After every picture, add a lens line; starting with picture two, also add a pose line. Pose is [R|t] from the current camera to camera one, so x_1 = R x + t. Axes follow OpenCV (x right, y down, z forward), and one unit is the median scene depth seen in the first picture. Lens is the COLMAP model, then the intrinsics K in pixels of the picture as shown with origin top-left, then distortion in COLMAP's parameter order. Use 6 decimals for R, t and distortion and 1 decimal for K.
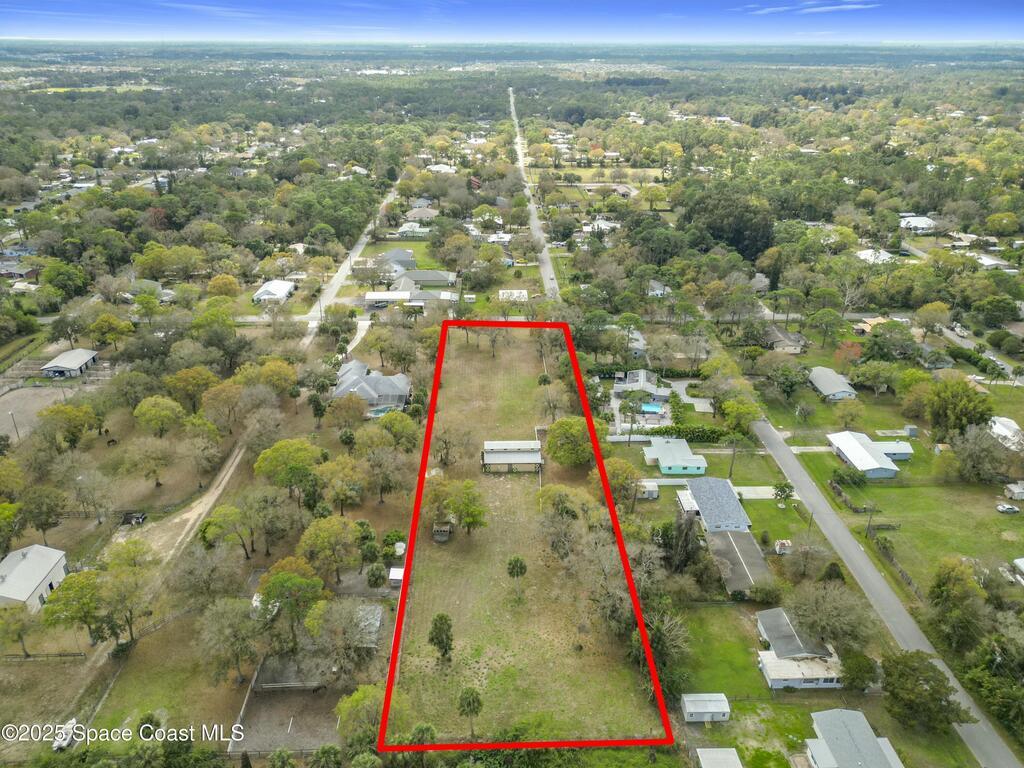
lens RADIAL K [[743.8, 0, 512.0], [0, 743.8, 384.0], [0, 0, 1]] dist [0.078485, -0.092608]
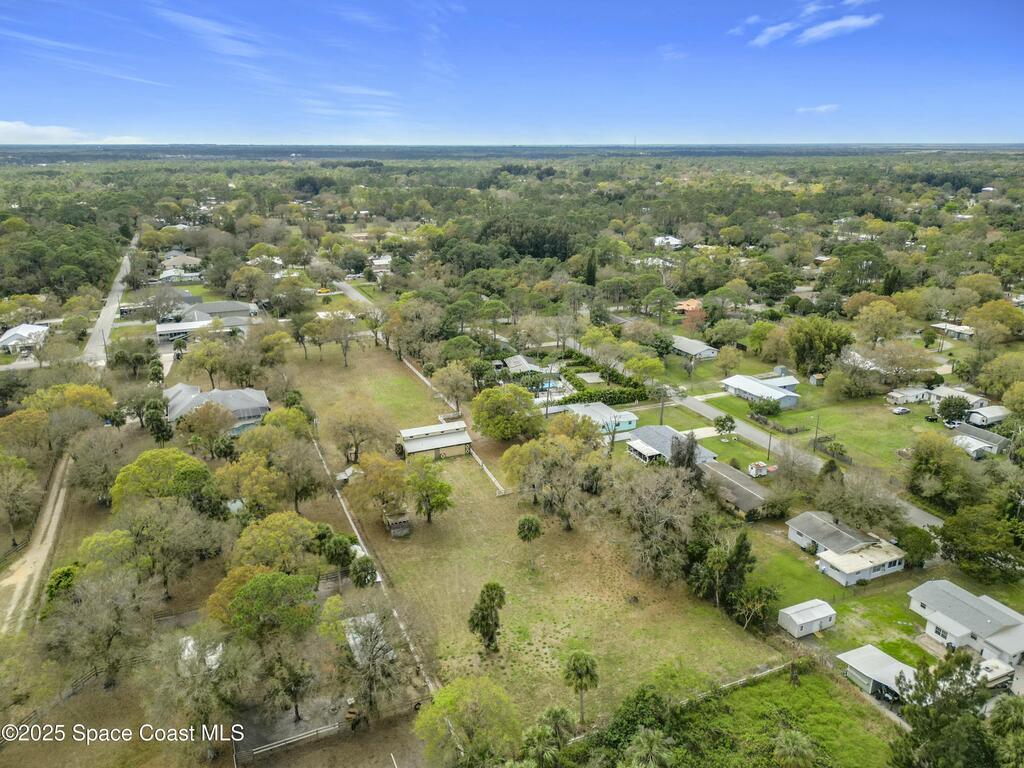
lens RADIAL K [[725.9, 0, 512.0], [0, 725.9, 384.0], [0, 0, 1]] dist [0.076433, -0.092897]
pose [[0.925676, -0.117589, 0.359578, -0.210985], [0.157831, 0.983838, -0.084576, 0.117016], [-0.343821, 0.135042, 0.929274, 0.188779]]
